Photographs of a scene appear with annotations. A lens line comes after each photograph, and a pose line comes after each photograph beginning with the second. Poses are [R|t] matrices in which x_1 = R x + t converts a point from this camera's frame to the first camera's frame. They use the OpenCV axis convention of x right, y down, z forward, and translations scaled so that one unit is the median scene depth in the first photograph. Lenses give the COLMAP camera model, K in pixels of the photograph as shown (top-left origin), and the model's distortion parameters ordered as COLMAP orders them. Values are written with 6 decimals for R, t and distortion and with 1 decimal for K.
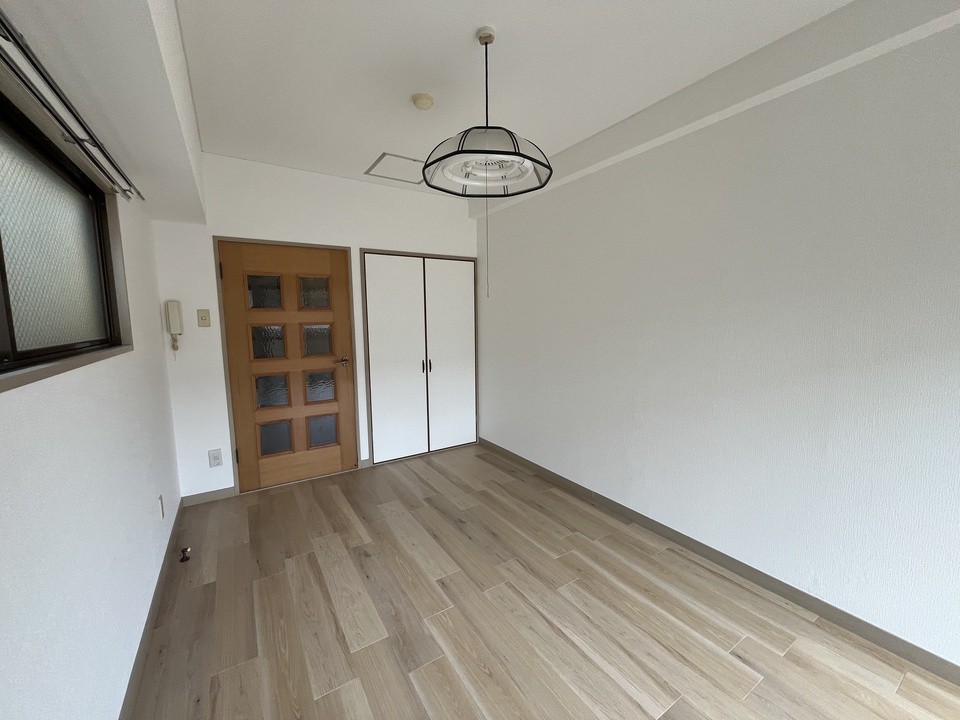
lens RADIAL K [[386.3, 0, 477.2], [0, 386.3, 359.4], [0, 0, 1]] dist [-0.001005, -0.001626]
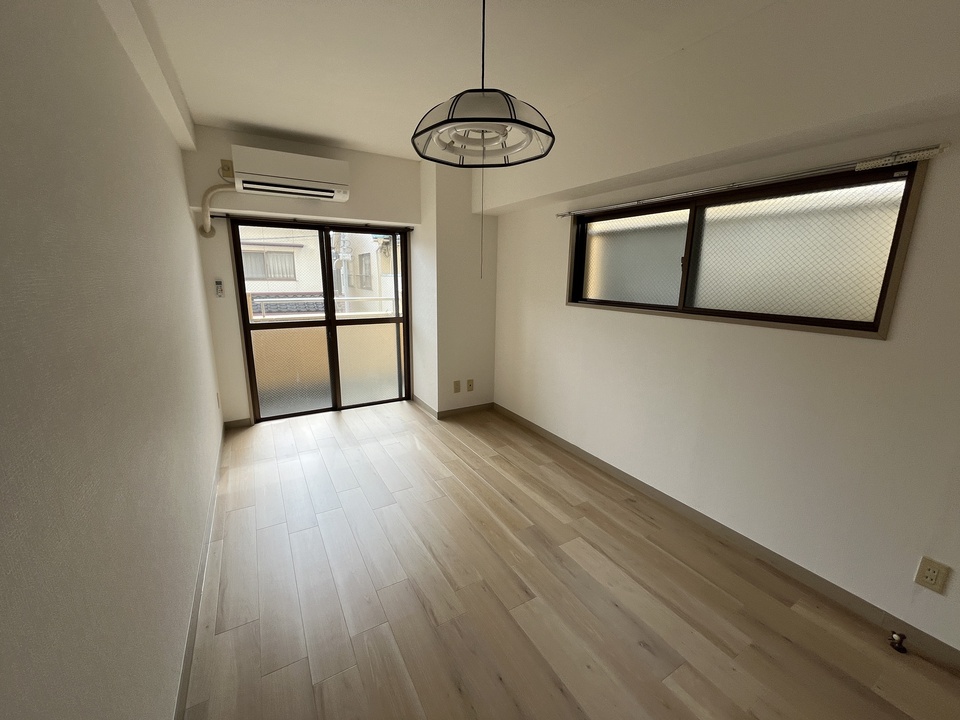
lens RADIAL K [[386.3, 0, 477.2], [0, 386.3, 359.2], [0, 0, 1]] dist [-0.001005, -0.001626]
pose [[-0.999312, -0.011453, 0.035284, 0.001850], [0.000587, 0.946145, 0.323743, -0.194838], [-0.037092, 0.323541, -0.945487, 1.364711]]
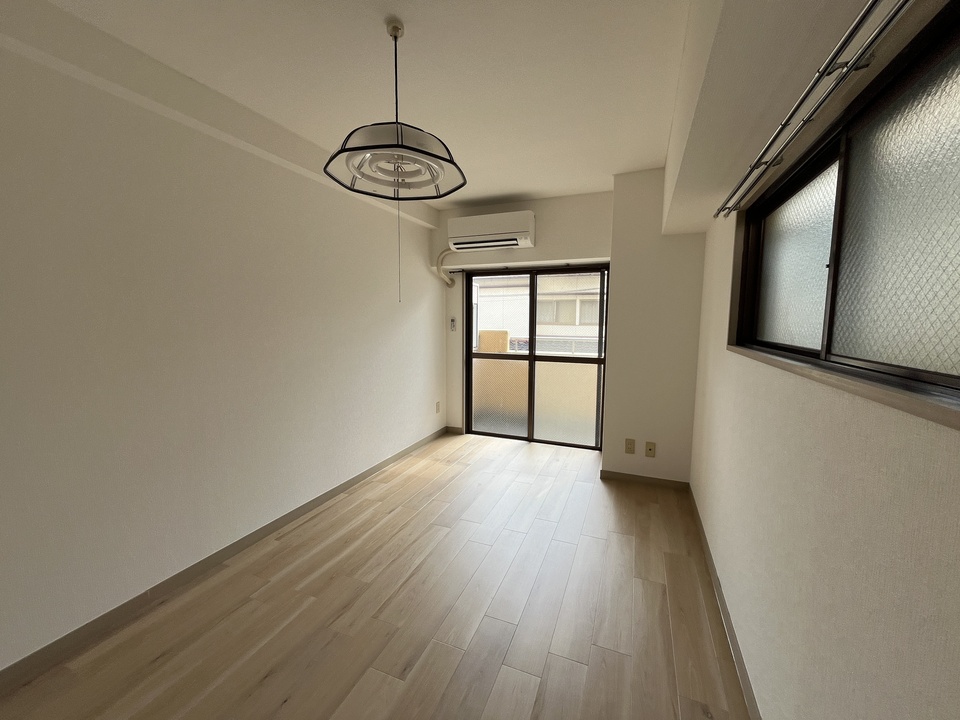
lens RADIAL K [[386.3, 0, 482.7], [0, 386.3, 360.6], [0, 0, 1]] dist [-0.001005, -0.001626]
pose [[-0.583265, -0.080957, 0.808237, -0.604764], [0.091345, 0.982172, 0.164299, -0.109443], [-0.807129, 0.169659, -0.565472, 0.971124]]
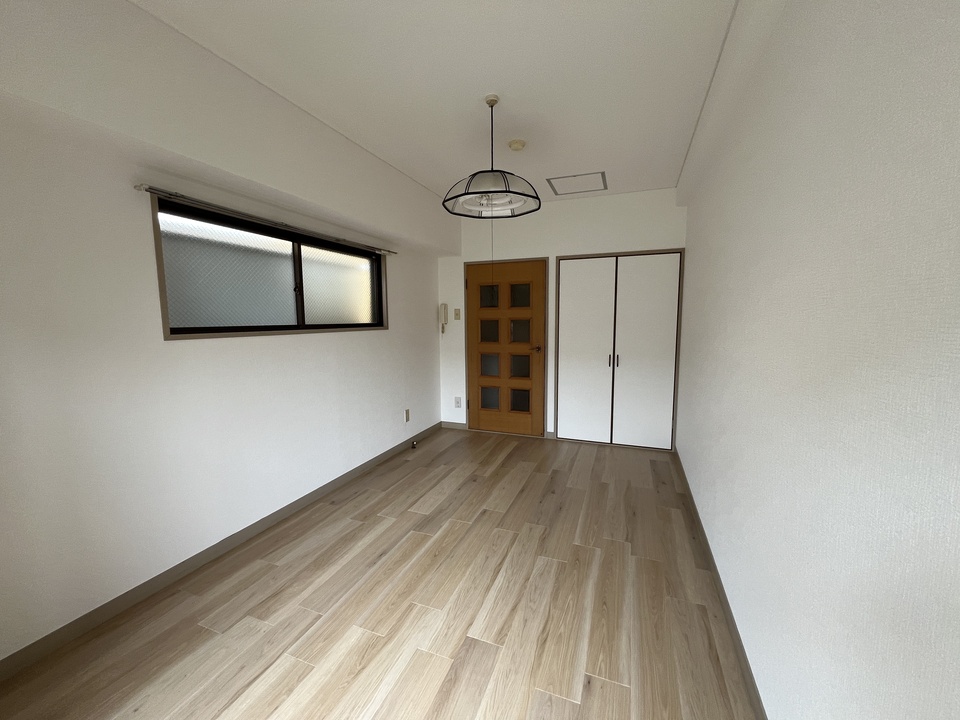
lens RADIAL K [[386.3, 0, 478.2], [0, 386.3, 358.5], [0, 0, 1]] dist [-0.001005, -0.001626]
pose [[0.589238, 0.090179, -0.802911, 0.743436], [-0.088767, 0.994962, 0.046606, -0.006870], [0.803068, 0.043810, 0.594274, 0.133194]]
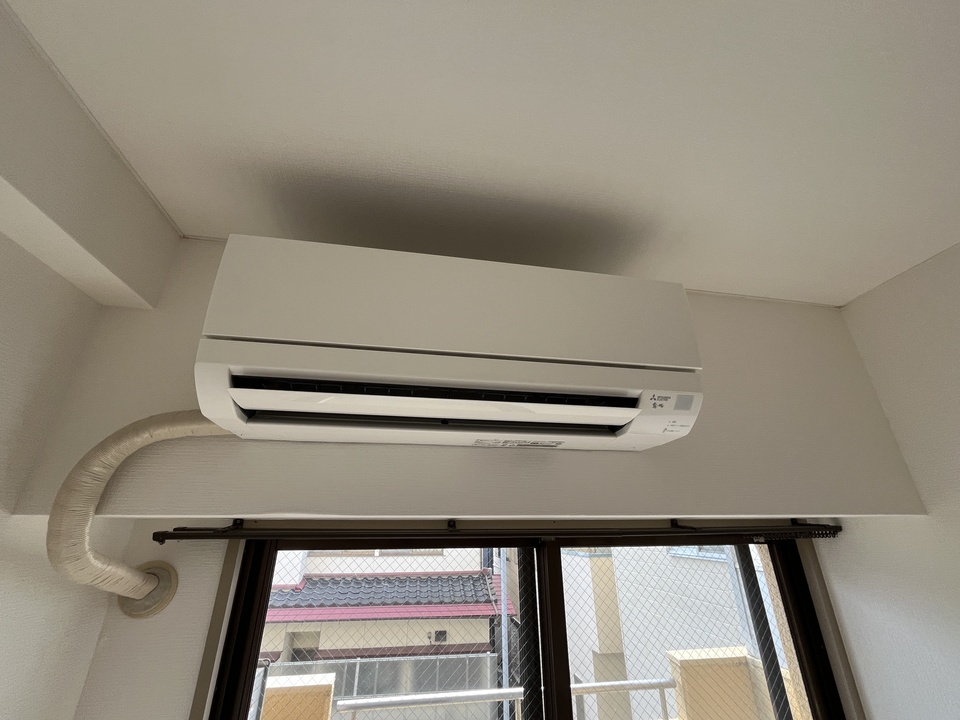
lens RADIAL K [[386.3, 0, 477.9], [0, 386.3, 361.6], [0, 0, 1]] dist [-0.001005, -0.001626]
pose [[-0.927304, 0.162232, 0.337325, 0.549112], [0.055315, 0.950693, -0.305162, -0.258539], [-0.370199, -0.264319, -0.890555, 0.257971]]
